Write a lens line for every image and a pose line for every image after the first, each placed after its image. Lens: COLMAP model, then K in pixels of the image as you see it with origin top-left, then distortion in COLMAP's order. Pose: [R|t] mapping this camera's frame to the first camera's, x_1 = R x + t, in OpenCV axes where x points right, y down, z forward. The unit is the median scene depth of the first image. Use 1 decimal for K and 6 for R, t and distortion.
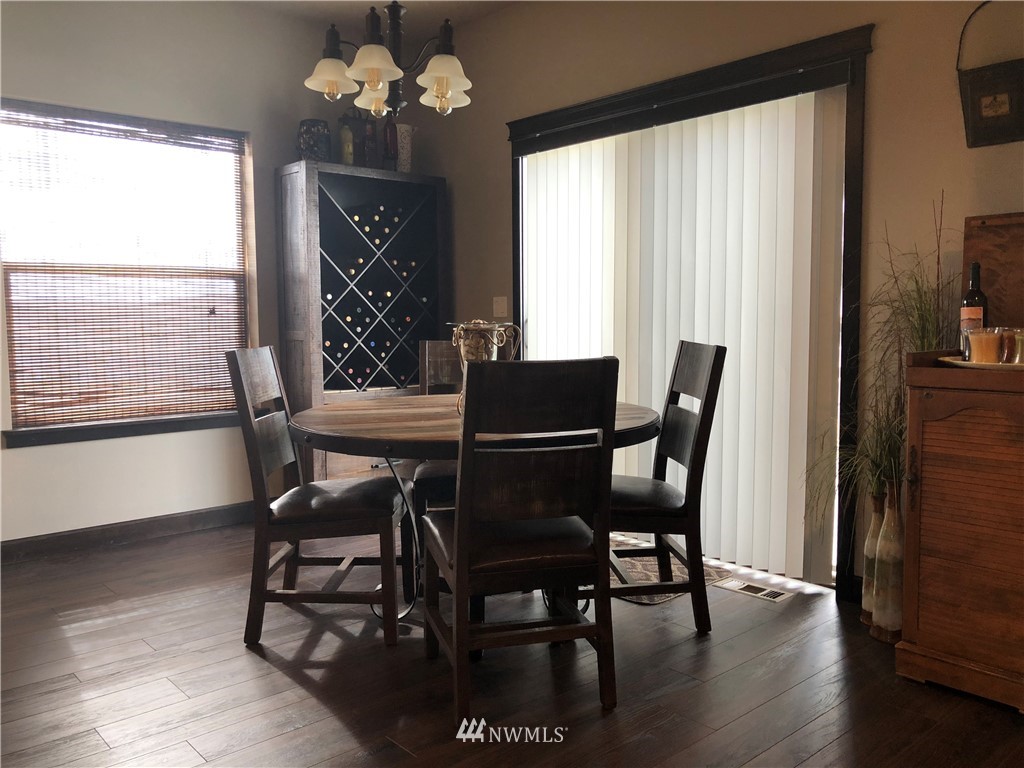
lens RADIAL K [[852.8, 0, 510.9], [0, 852.8, 385.0], [0, 0, 1]] dist [0.054992, -0.029154]
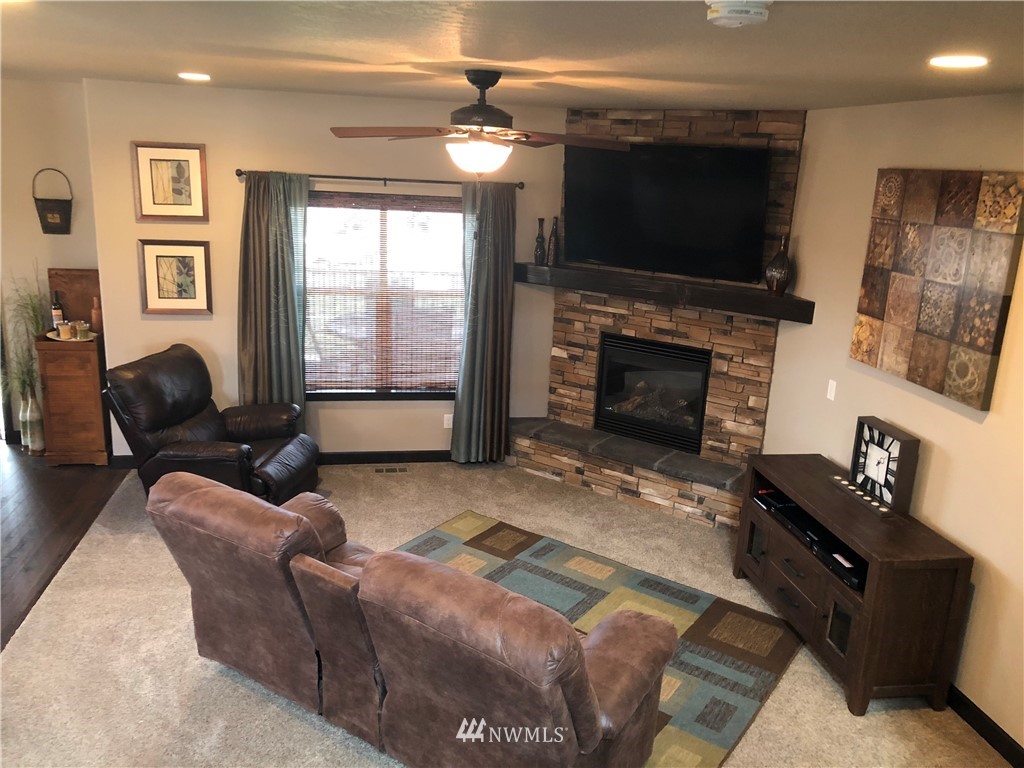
lens RADIAL K [[852.8, 0, 510.8], [0, 852.8, 384.7], [0, 0, 1]] dist [0.054992, -0.029154]
pose [[0.540456, -0.182498, 0.821341, -0.749246], [0.014323, 0.978047, 0.207892, -0.352080], [-0.841250, -0.100592, 0.531206, -1.278195]]
